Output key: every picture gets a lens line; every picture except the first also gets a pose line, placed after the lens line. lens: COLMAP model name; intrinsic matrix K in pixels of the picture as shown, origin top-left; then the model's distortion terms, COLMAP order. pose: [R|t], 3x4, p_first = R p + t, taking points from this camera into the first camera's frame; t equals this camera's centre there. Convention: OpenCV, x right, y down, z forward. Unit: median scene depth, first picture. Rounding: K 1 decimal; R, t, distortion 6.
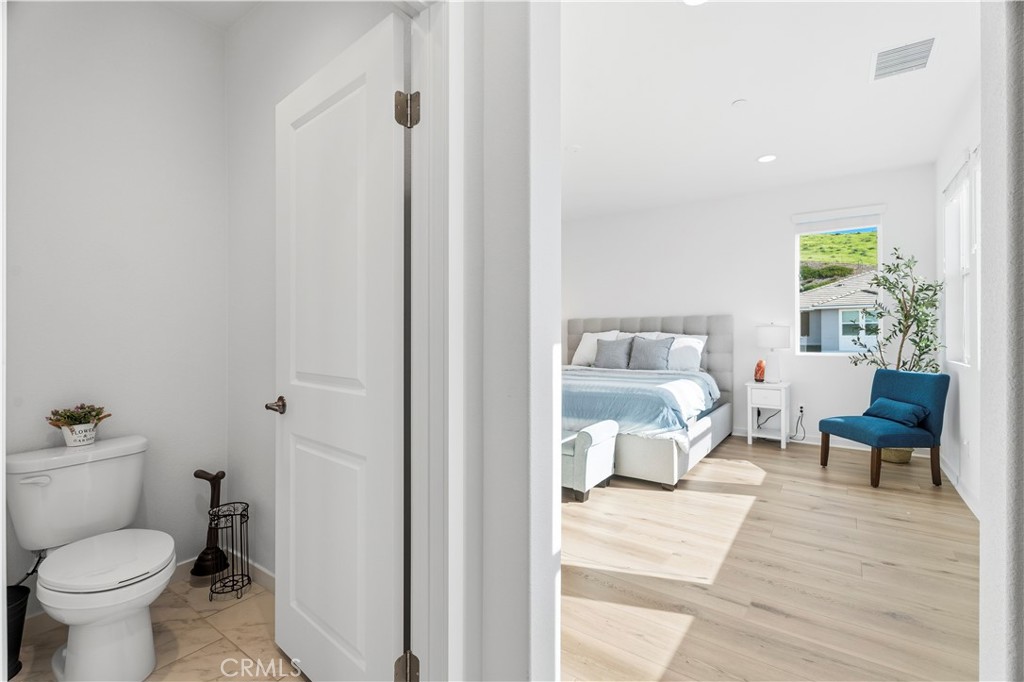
lens RADIAL K [[466.6, 0, 512.0], [0, 466.6, 341.0], [0, 0, 1]] dist [0.000960, 0.000037]
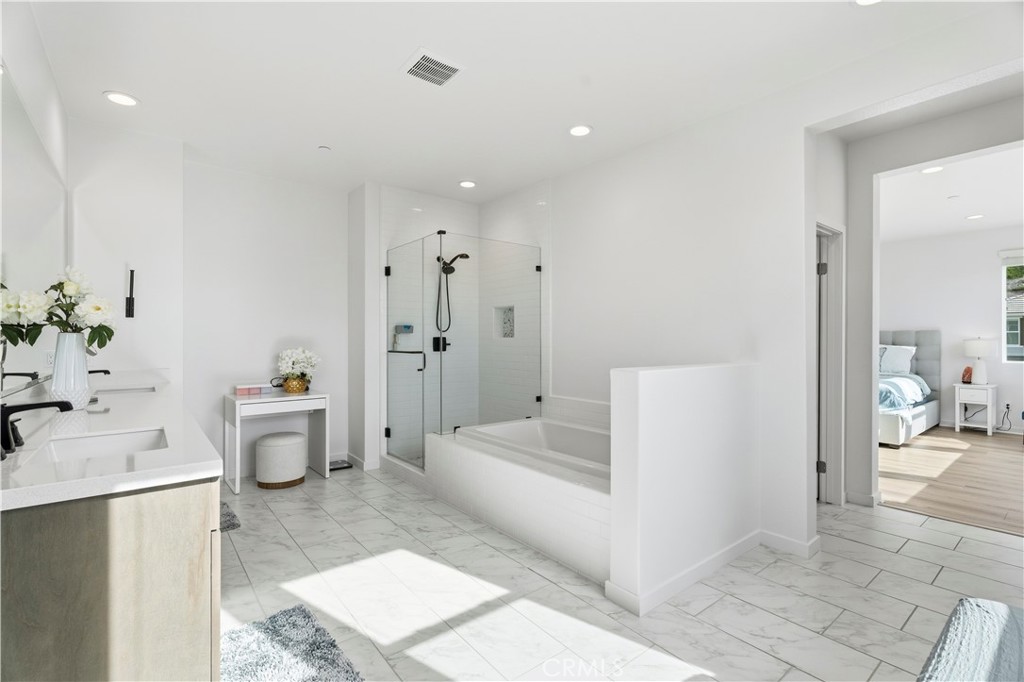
lens RADIAL K [[466.3, 0, 512.0], [0, 466.3, 341.0], [0, 0, 1]] dist [-0.001971, -0.000501]
pose [[0.961918, 0.010694, -0.273129, -0.324897], [-0.014357, 0.999832, -0.011417, 0.004214], [0.272961, 0.014904, 0.961910, -0.573147]]
